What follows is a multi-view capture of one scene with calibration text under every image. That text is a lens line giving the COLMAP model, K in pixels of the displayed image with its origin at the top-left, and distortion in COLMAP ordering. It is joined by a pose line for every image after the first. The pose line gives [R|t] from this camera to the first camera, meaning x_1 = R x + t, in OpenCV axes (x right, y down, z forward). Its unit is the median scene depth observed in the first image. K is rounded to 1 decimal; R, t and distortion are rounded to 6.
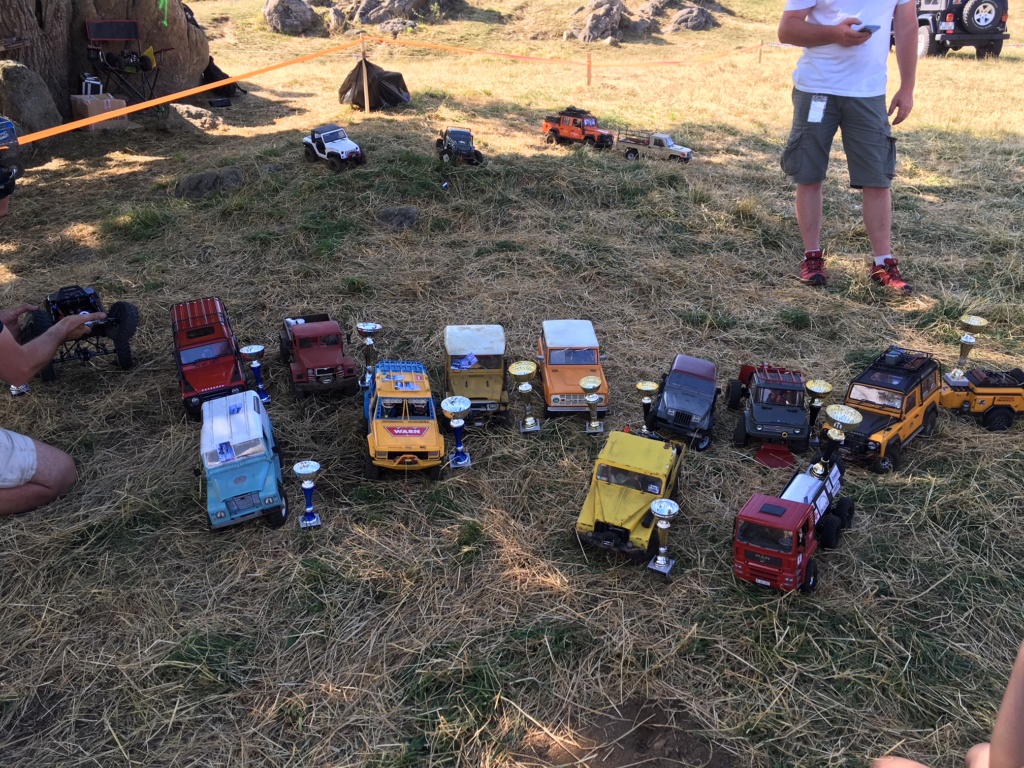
lens RADIAL K [[879.3, 0, 519.4], [0, 879.3, 386.9], [0, 0, 1]] dist [0.090868, -0.122074]
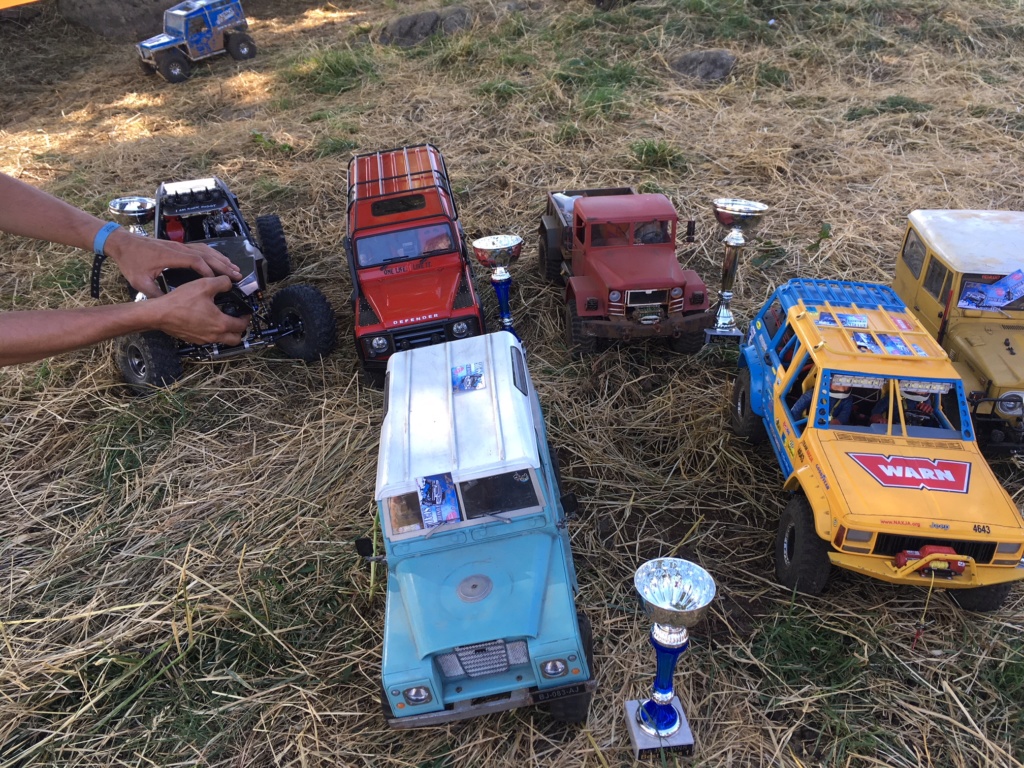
lens RADIAL K [[879.3, 0, 512.9], [0, 879.3, 385.5], [0, 0, 1]] dist [0.090868, -0.122074]
pose [[0.973554, 0.077409, -0.214945, -0.189274], [-0.063230, 0.995392, 0.072087, -0.000609], [0.219535, -0.056589, 0.973962, 0.546087]]
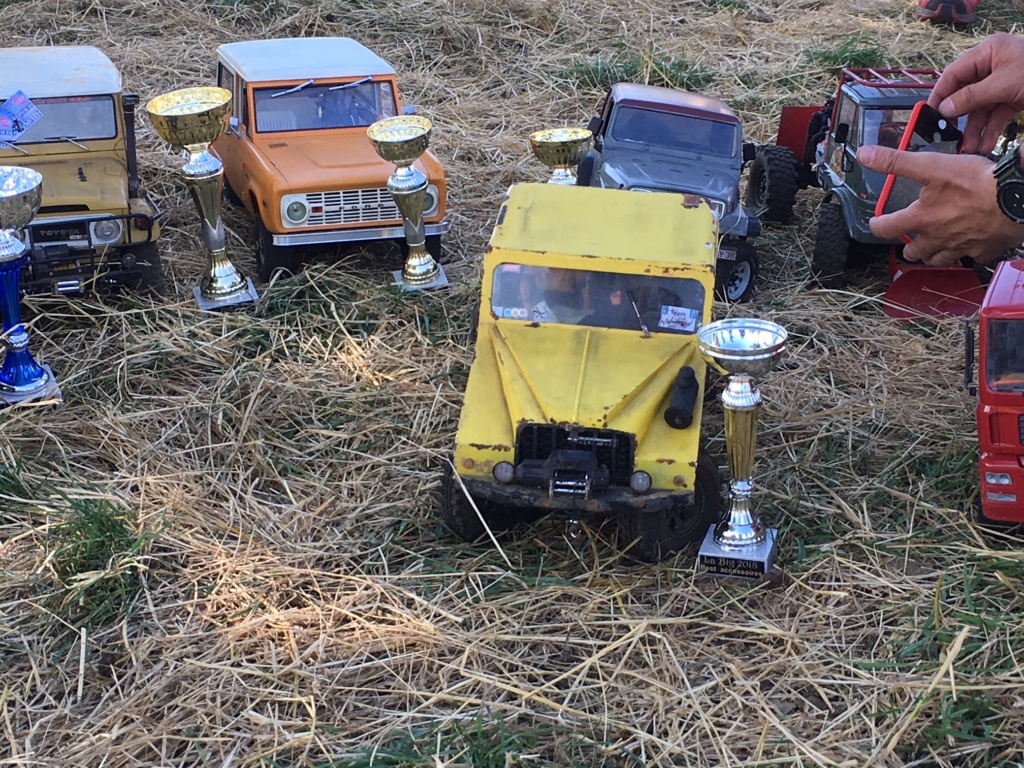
lens RADIAL K [[1927.4, 0, 517.0], [0, 1927.4, 382.3], [0, 0, 1]] dist [0.069607, 0.000000]
pose [[0.969613, -0.099565, 0.223465, -0.047245], [0.120913, 0.989107, -0.083946, 0.150506], [-0.212673, 0.108415, 0.971090, 0.277015]]
